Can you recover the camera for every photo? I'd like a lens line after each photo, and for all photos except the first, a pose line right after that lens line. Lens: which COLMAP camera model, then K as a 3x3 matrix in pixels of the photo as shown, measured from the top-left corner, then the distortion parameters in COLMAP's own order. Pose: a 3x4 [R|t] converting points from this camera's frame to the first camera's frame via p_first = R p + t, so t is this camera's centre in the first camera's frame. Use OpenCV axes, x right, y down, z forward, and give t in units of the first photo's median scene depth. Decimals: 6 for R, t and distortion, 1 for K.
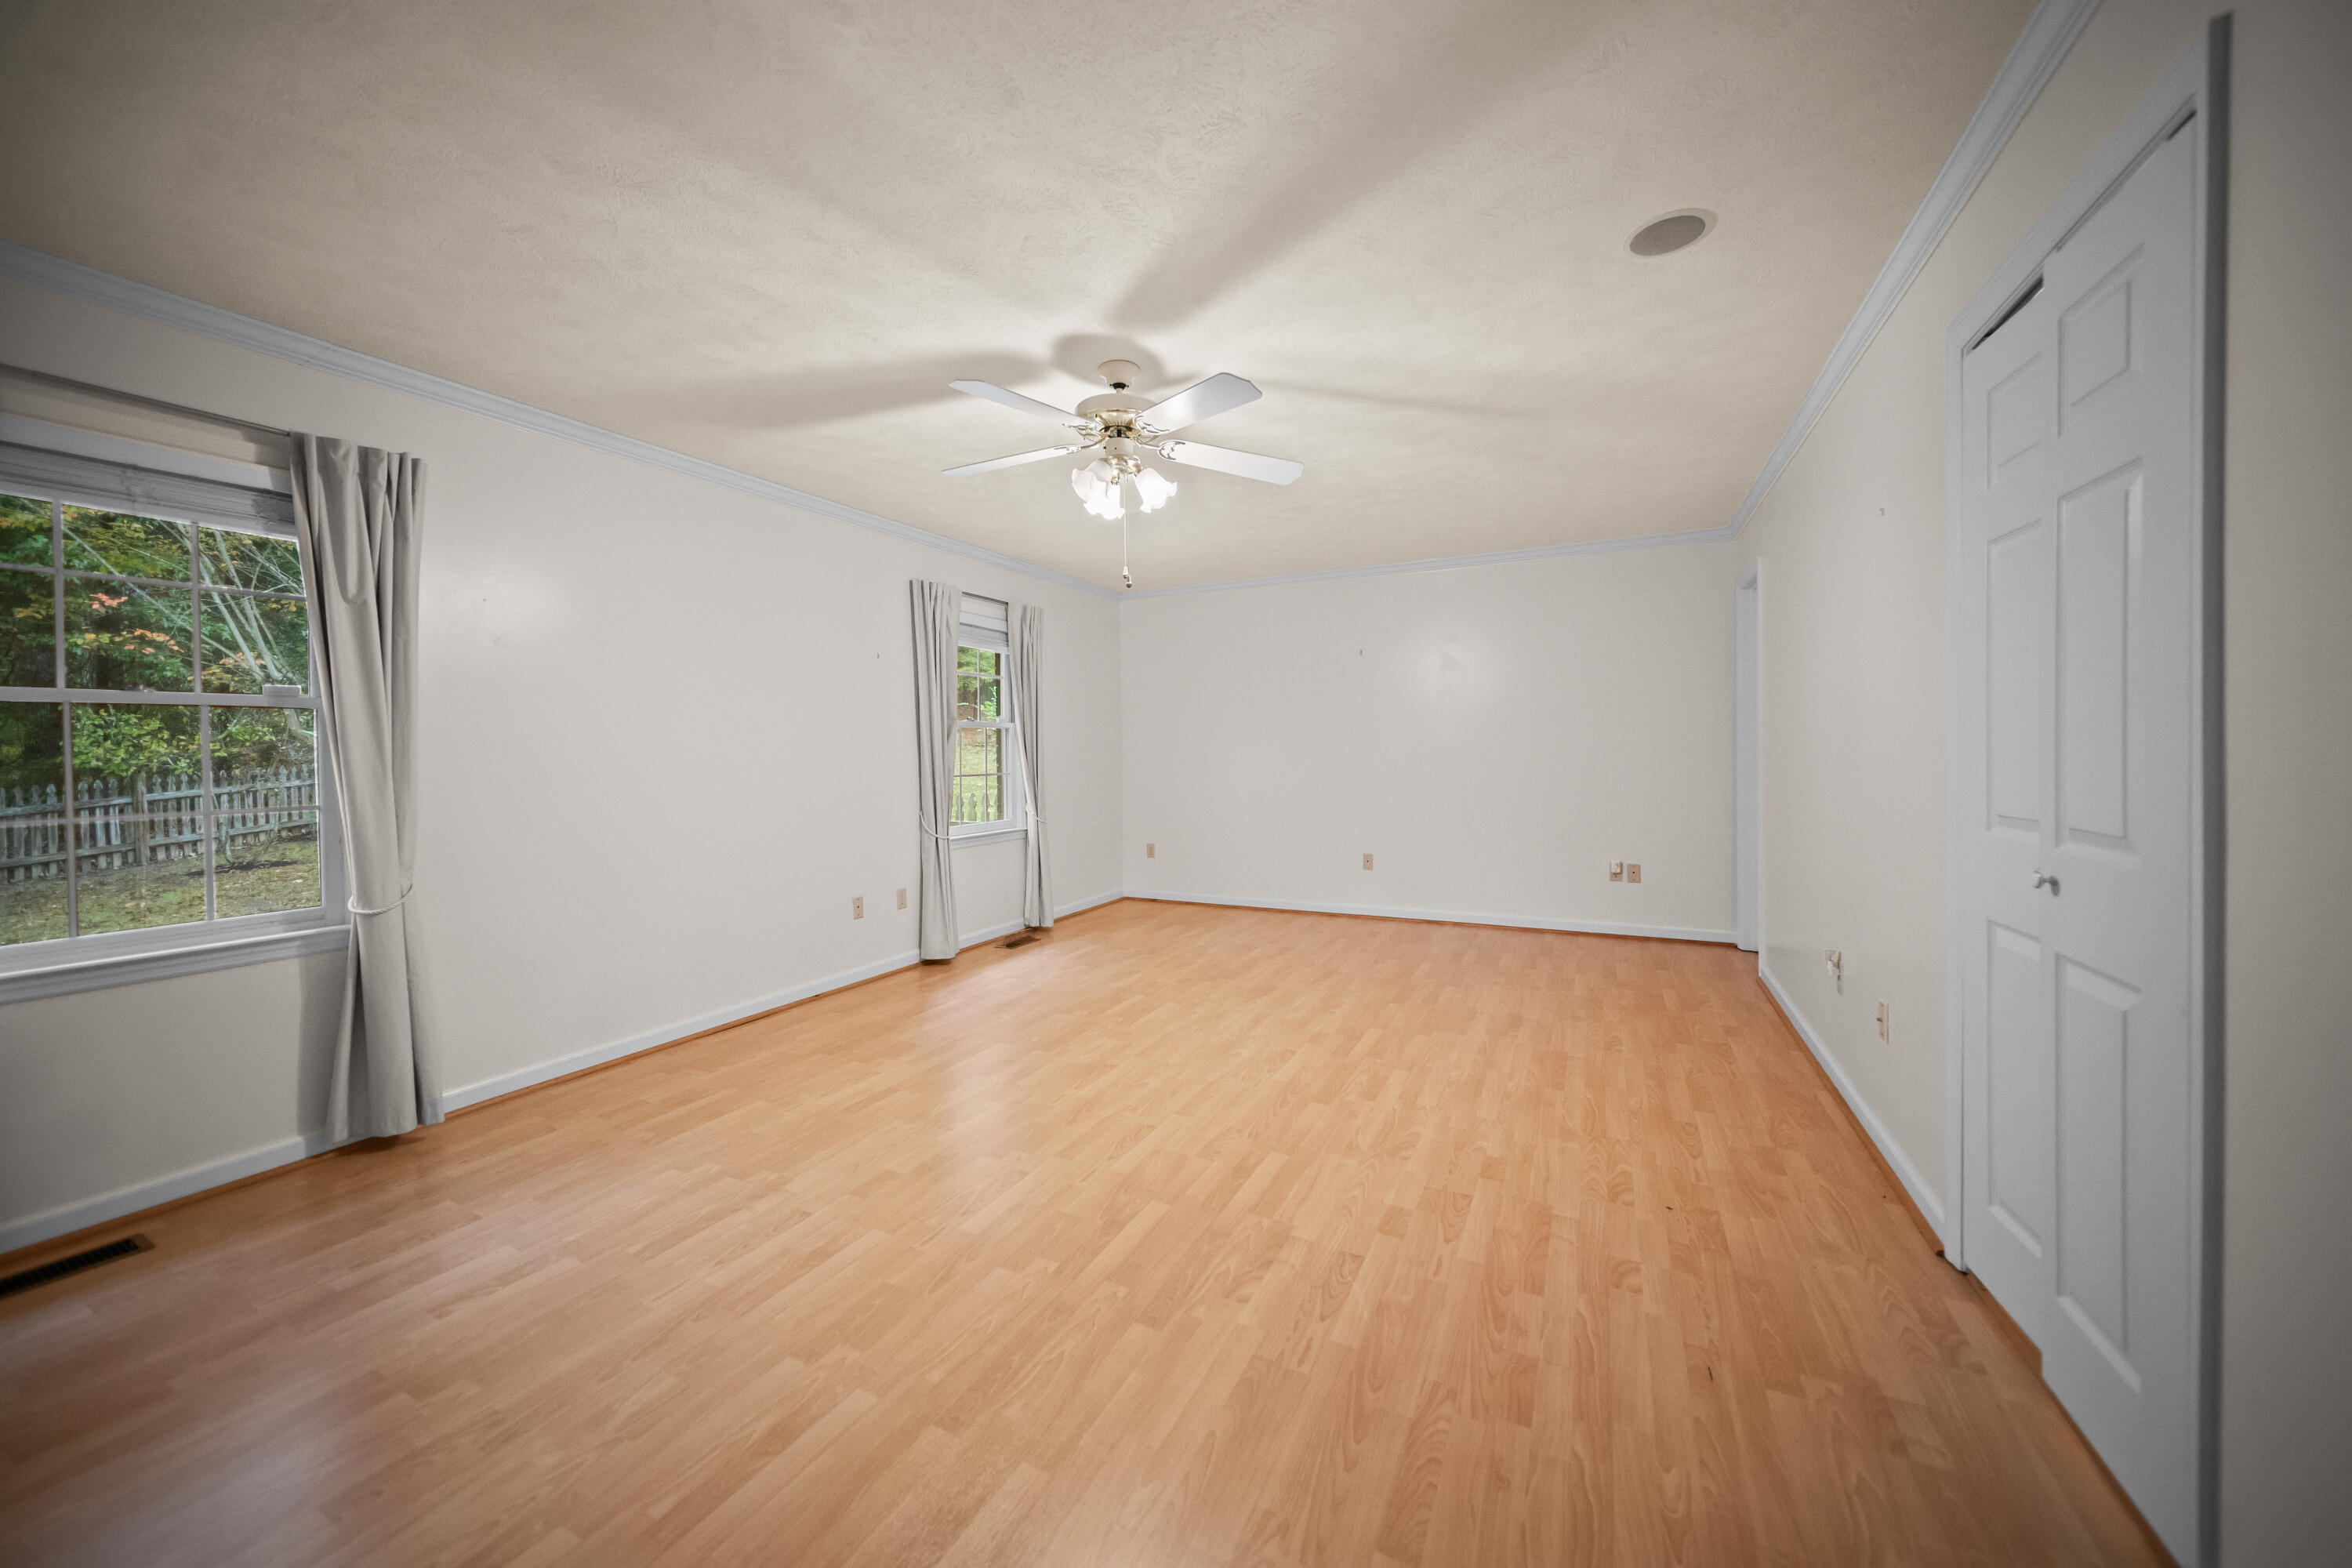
lens RADIAL K [[843.5, 0, 1175.7], [0, 843.5, 746.8], [0, 0, 1]] dist [-0.000187, -0.000111]
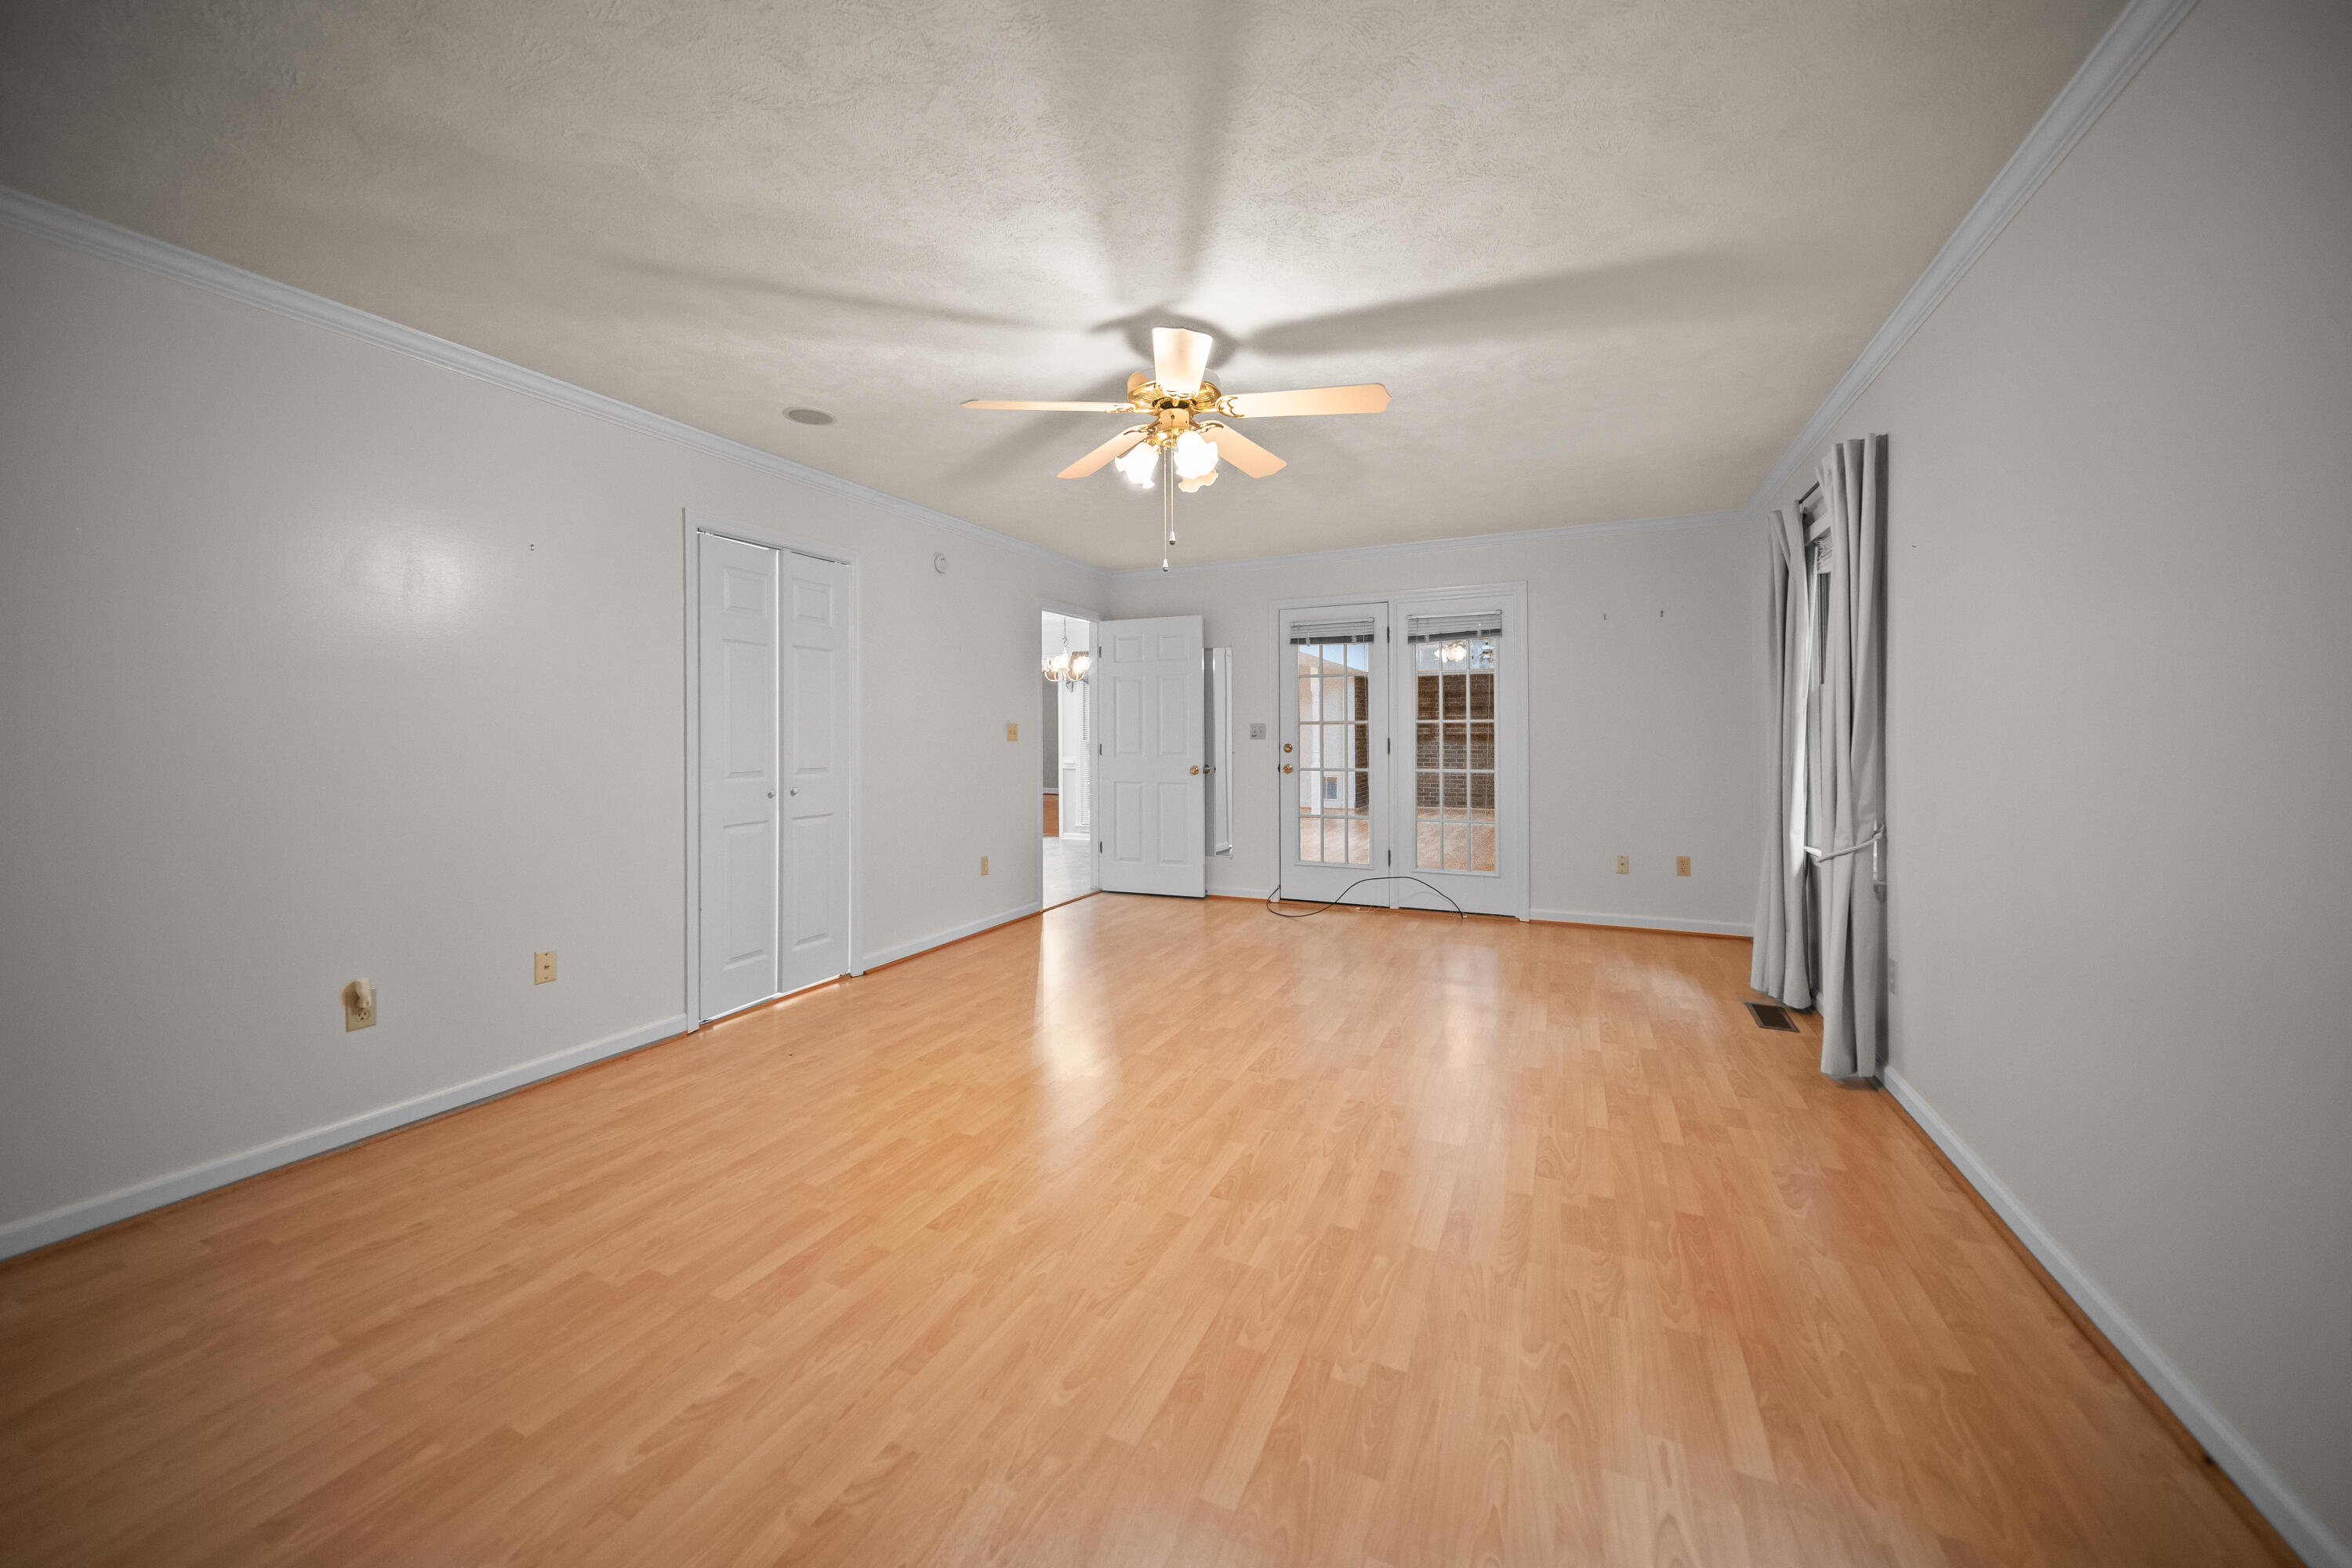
lens RADIAL K [[851.1, 0, 1169.5], [0, 851.1, 773.7], [0, 0, 1]] dist [0.001464, 0.000015]
pose [[-0.999402, 0.019853, -0.028325, -0.027919], [0.018615, 0.998888, 0.043305, 0.009083], [0.029153, 0.042752, -0.998660, 1.975642]]
